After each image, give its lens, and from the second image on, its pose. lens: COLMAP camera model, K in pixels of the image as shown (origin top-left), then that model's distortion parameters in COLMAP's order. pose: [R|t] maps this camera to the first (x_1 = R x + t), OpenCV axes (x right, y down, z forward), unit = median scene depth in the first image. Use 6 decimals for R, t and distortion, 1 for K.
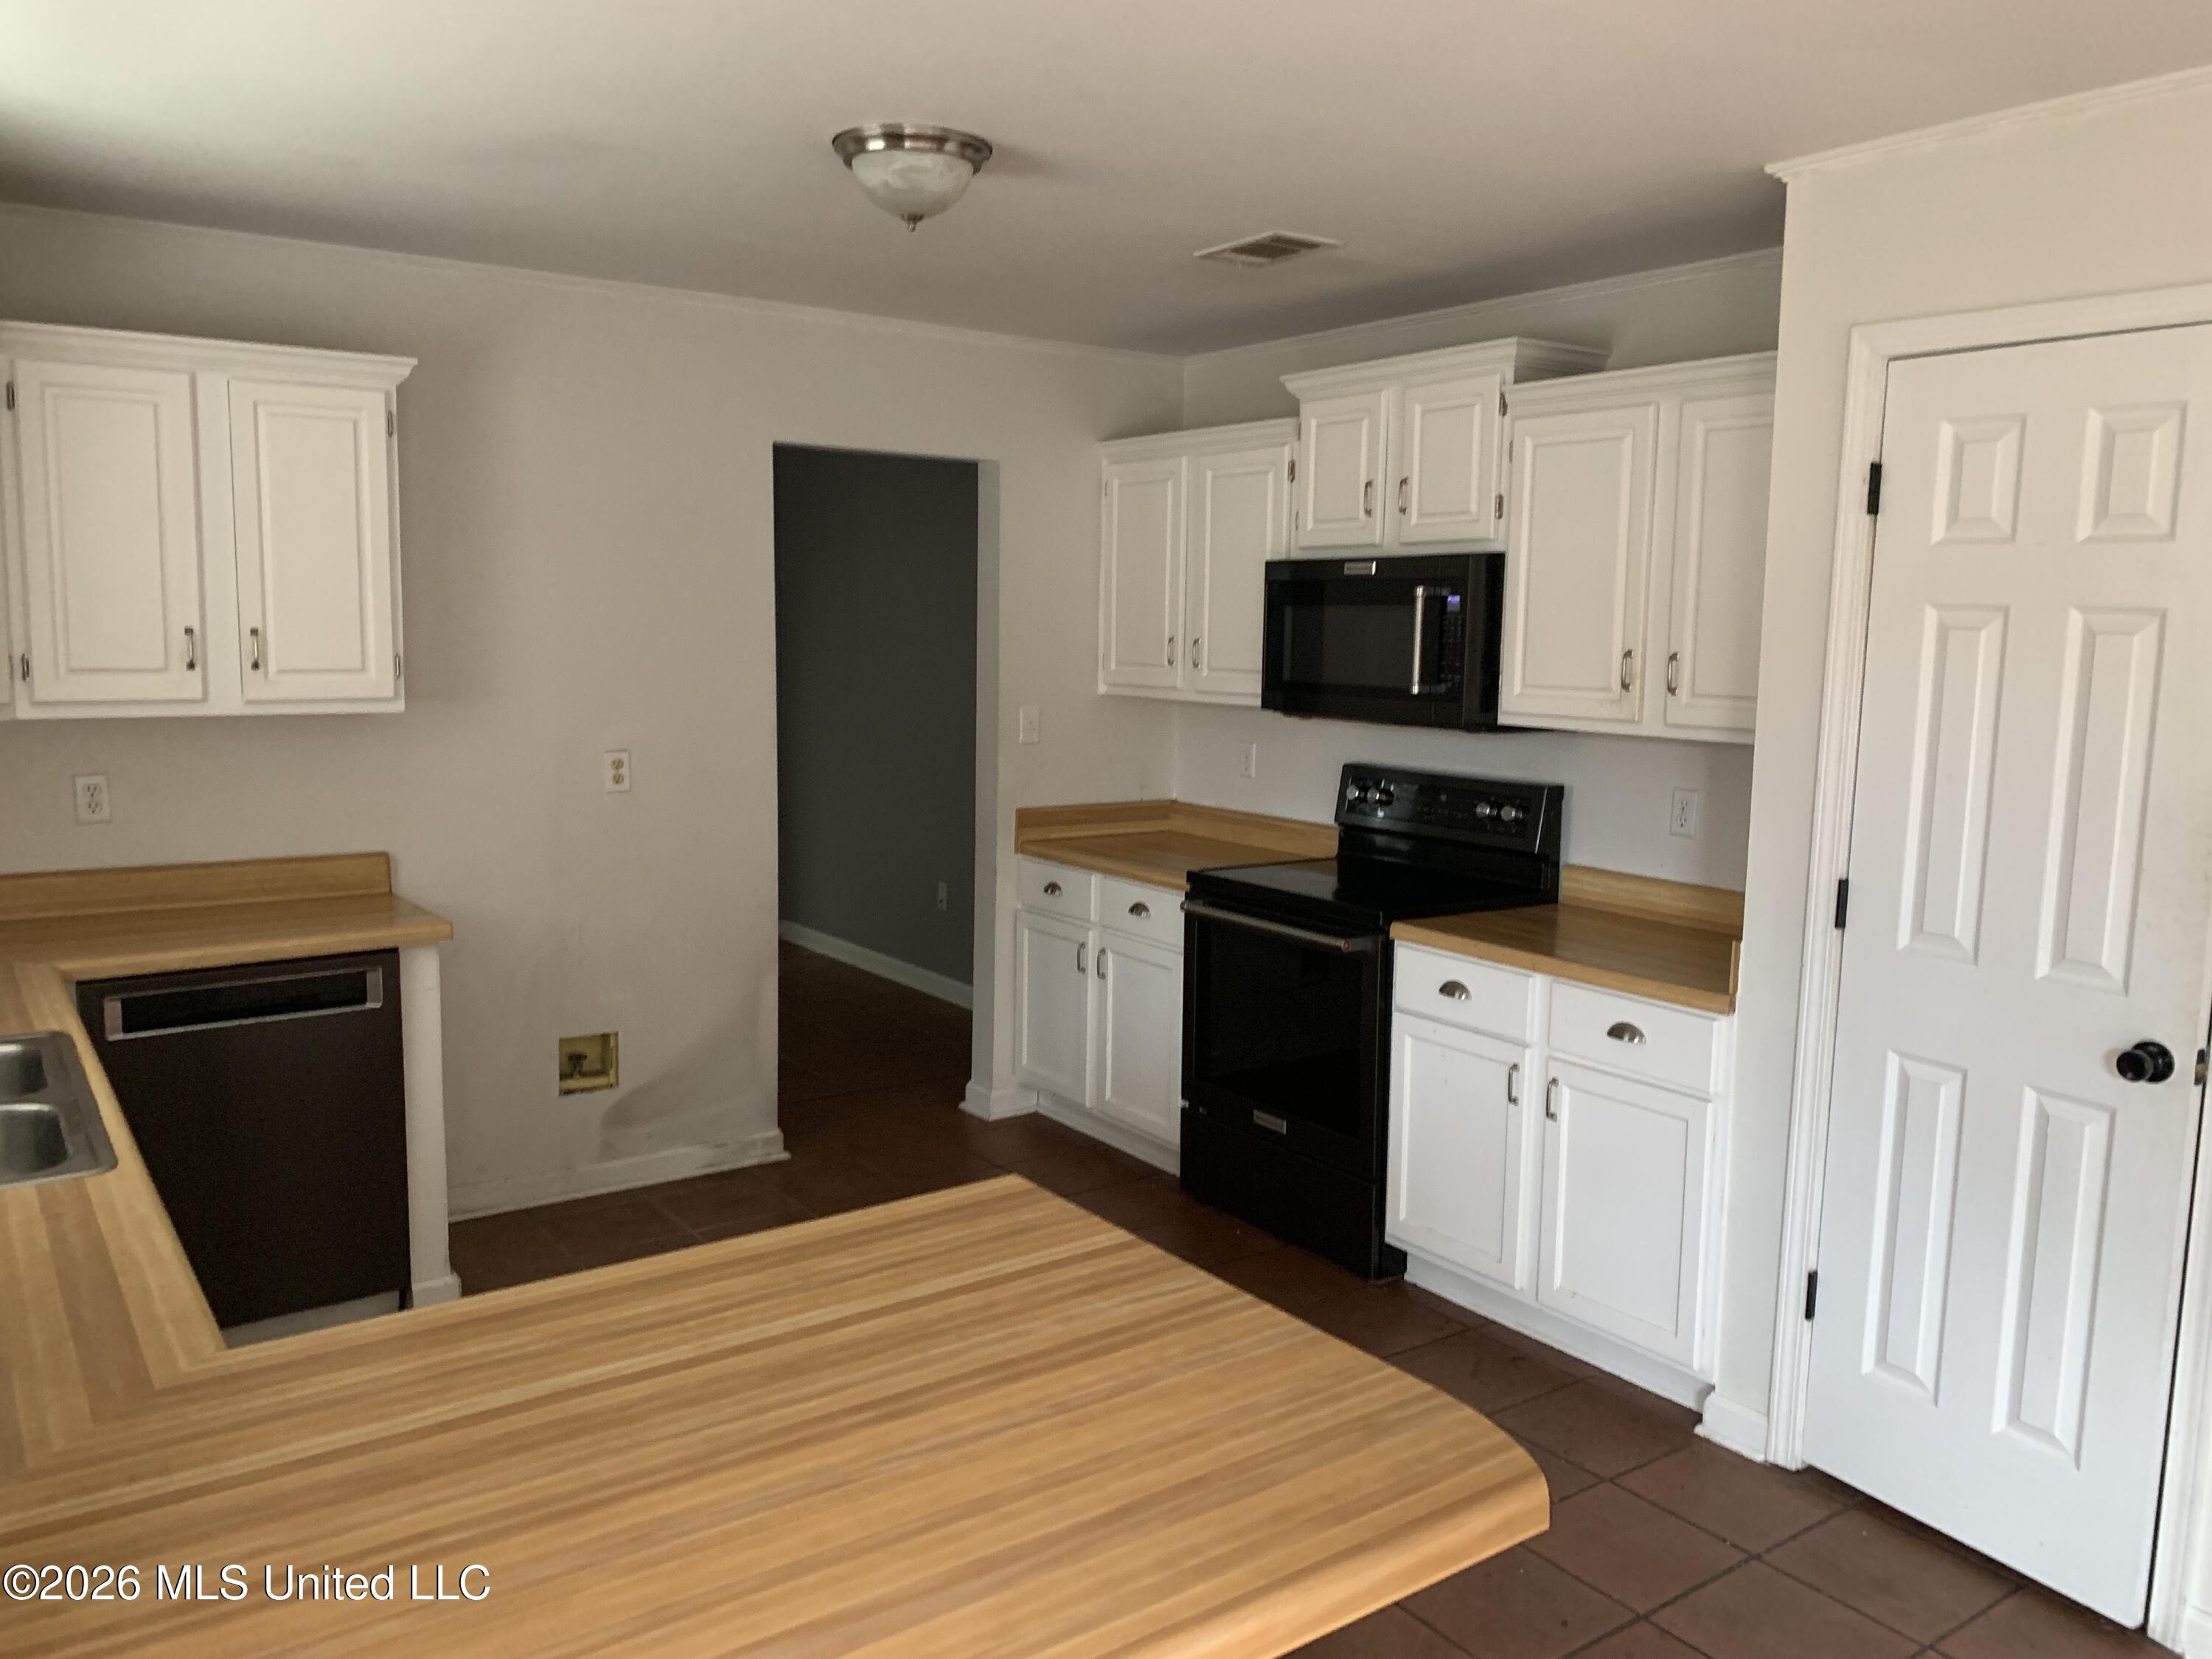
lens RADIAL K [[1717.6, 0, 1106.0], [0, 1717.6, 829.5], [0, 0, 1]] dist [0.050131, -0.000174]
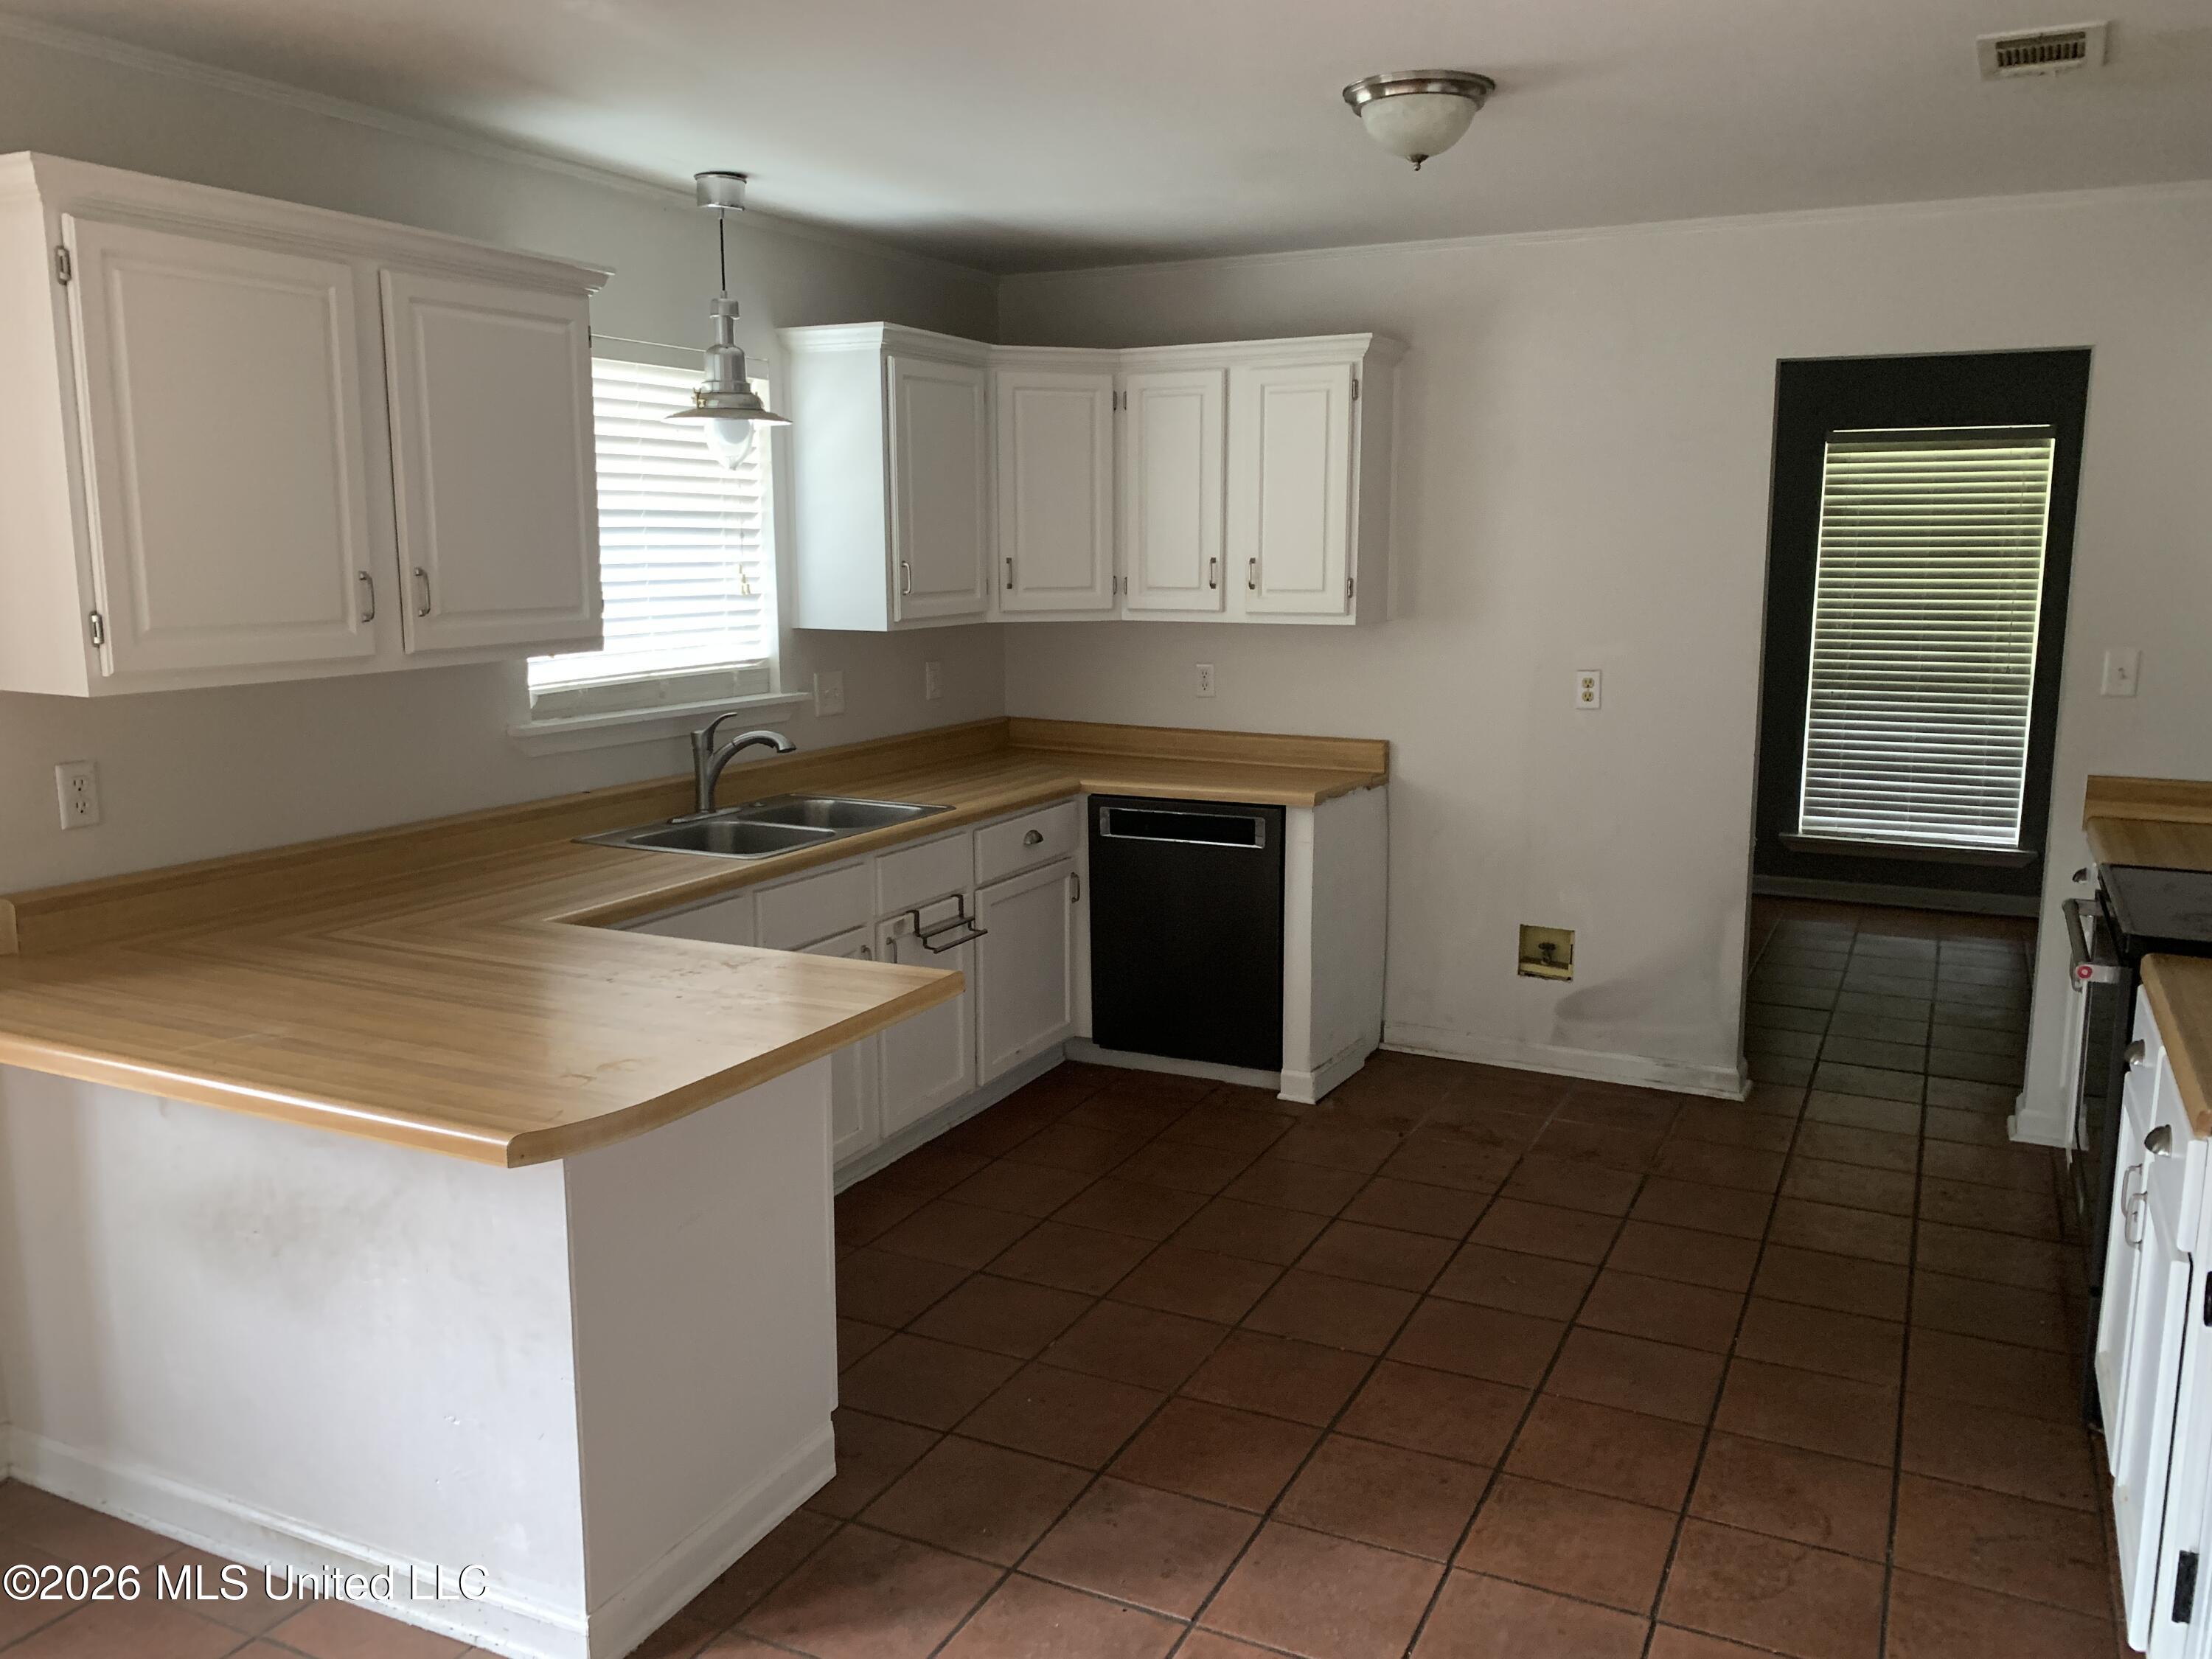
lens RADIAL K [[1692.9, 0, 1142.6], [0, 1692.9, 824.9], [0, 0, 1]] dist [0.211668, -0.393943]
pose [[0.483307, 0.136270, -0.864780, 0.615681], [-0.103142, 0.989795, 0.098326, -0.031887], [0.869354, 0.041674, 0.492430, 0.282078]]
